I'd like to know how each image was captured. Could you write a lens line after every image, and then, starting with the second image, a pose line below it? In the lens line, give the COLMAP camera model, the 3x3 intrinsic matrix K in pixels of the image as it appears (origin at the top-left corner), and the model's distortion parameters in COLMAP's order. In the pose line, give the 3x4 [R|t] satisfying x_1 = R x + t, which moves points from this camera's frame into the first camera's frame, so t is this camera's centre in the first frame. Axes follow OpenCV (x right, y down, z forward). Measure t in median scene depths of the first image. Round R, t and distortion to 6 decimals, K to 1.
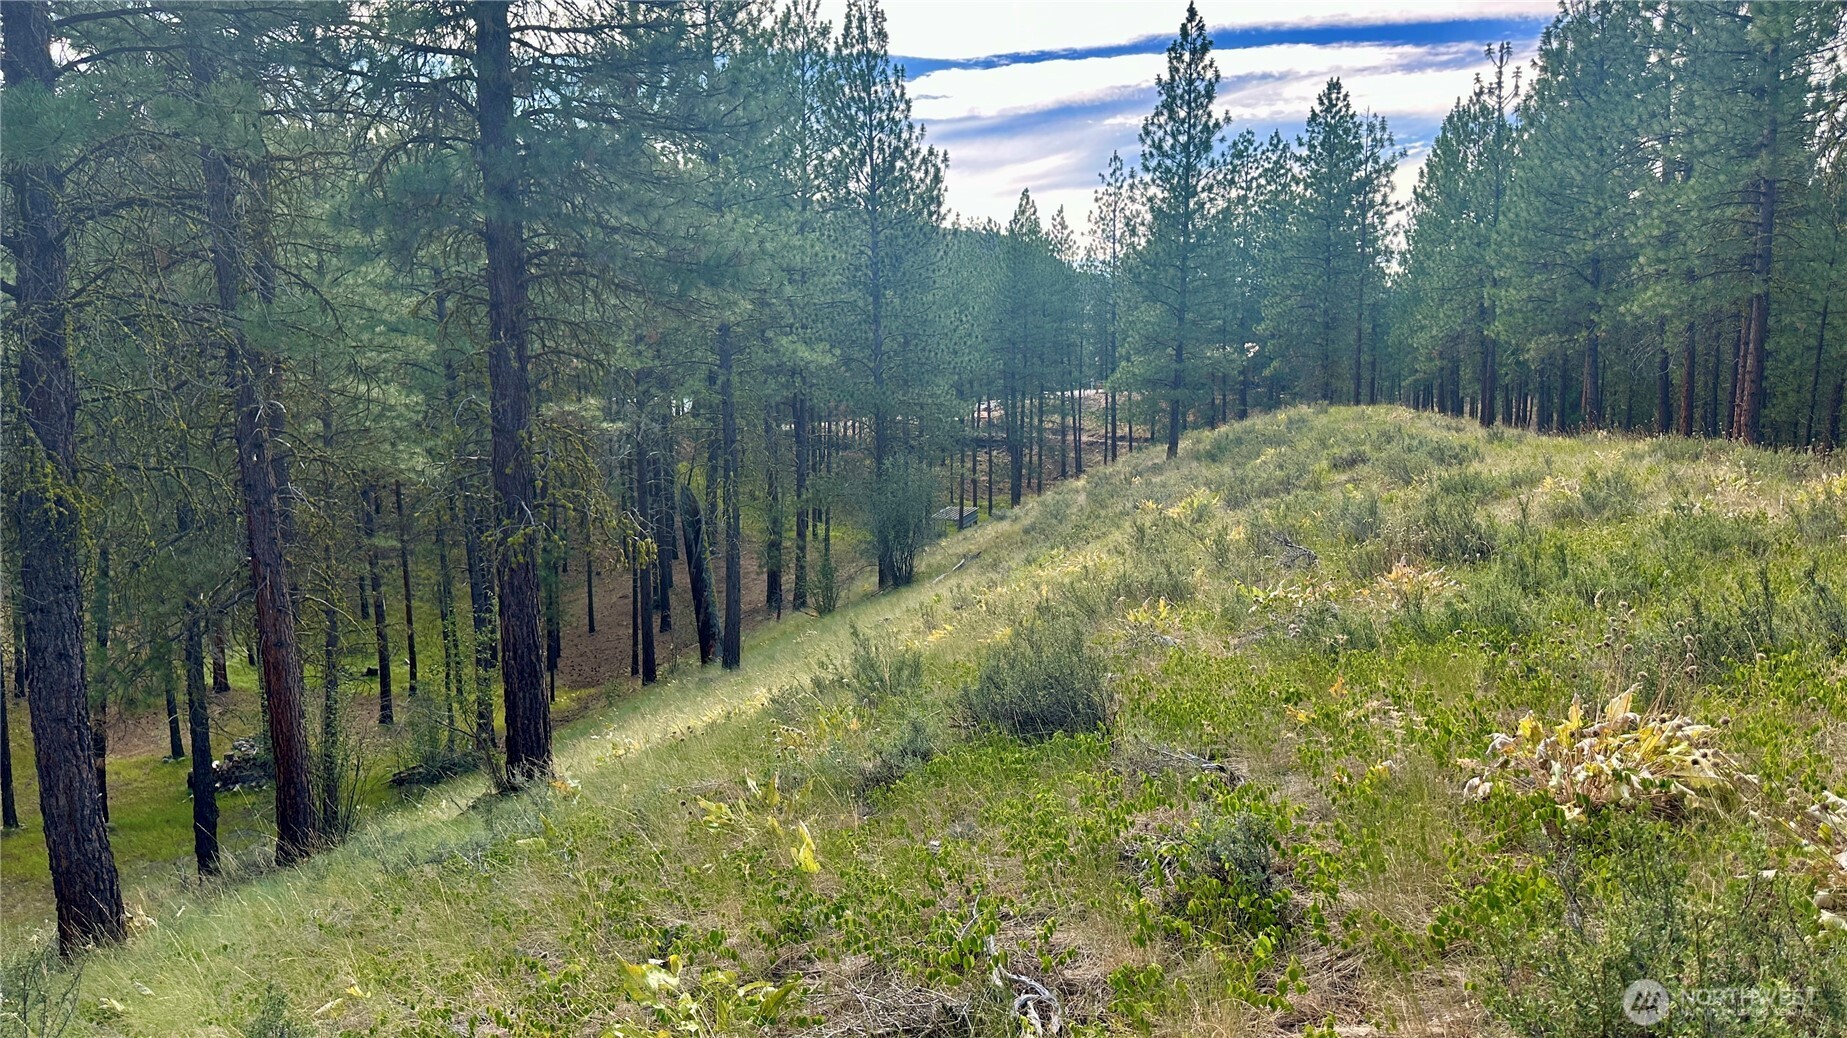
lens RADIAL K [[1315.6, 0, 905.7], [0, 1315.6, 505.5], [0, 0, 1]] dist [0.100521, -0.108423]
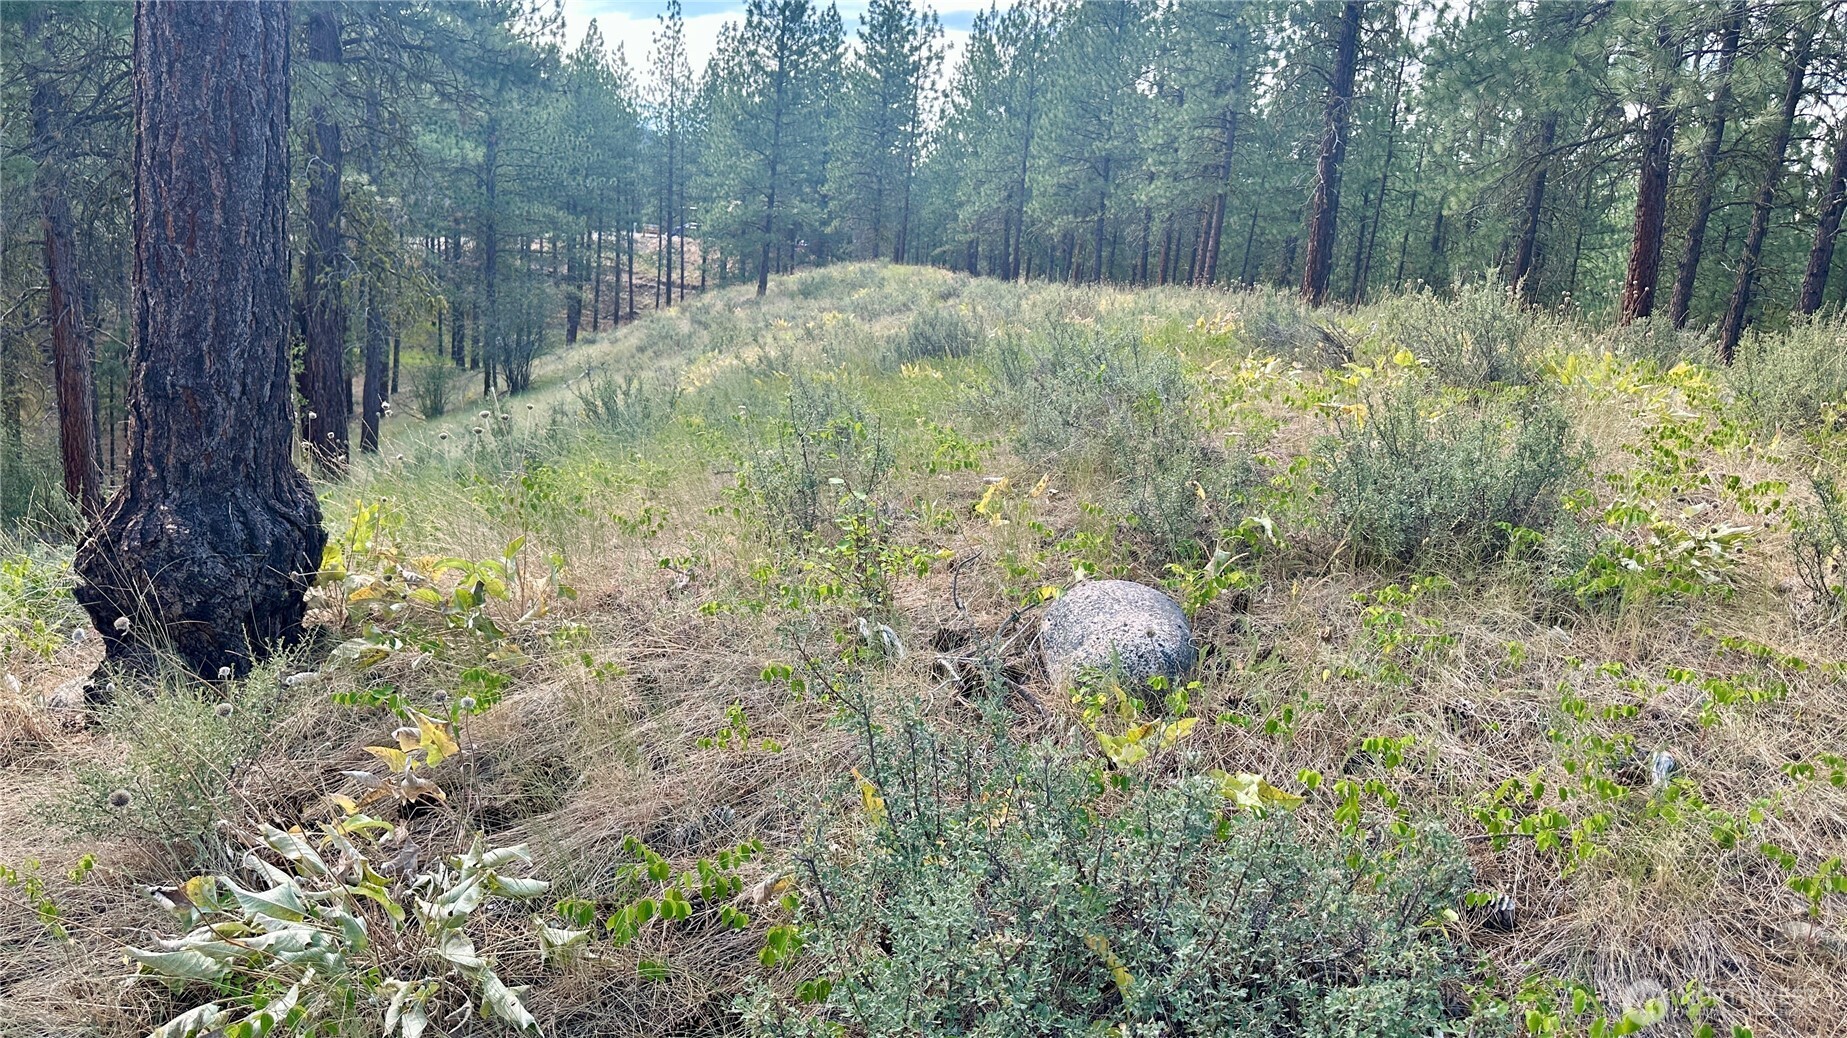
lens RADIAL K [[1315.6, 0, 915.0], [0, 1315.6, 516.8], [0, 0, 1]] dist [0.100521, -0.108423]
pose [[0.924559, 0.013829, 0.380787, -0.104266], [-0.057352, 0.993007, 0.103188, 0.028645], [-0.376697, -0.117242, 0.918887, -0.110455]]
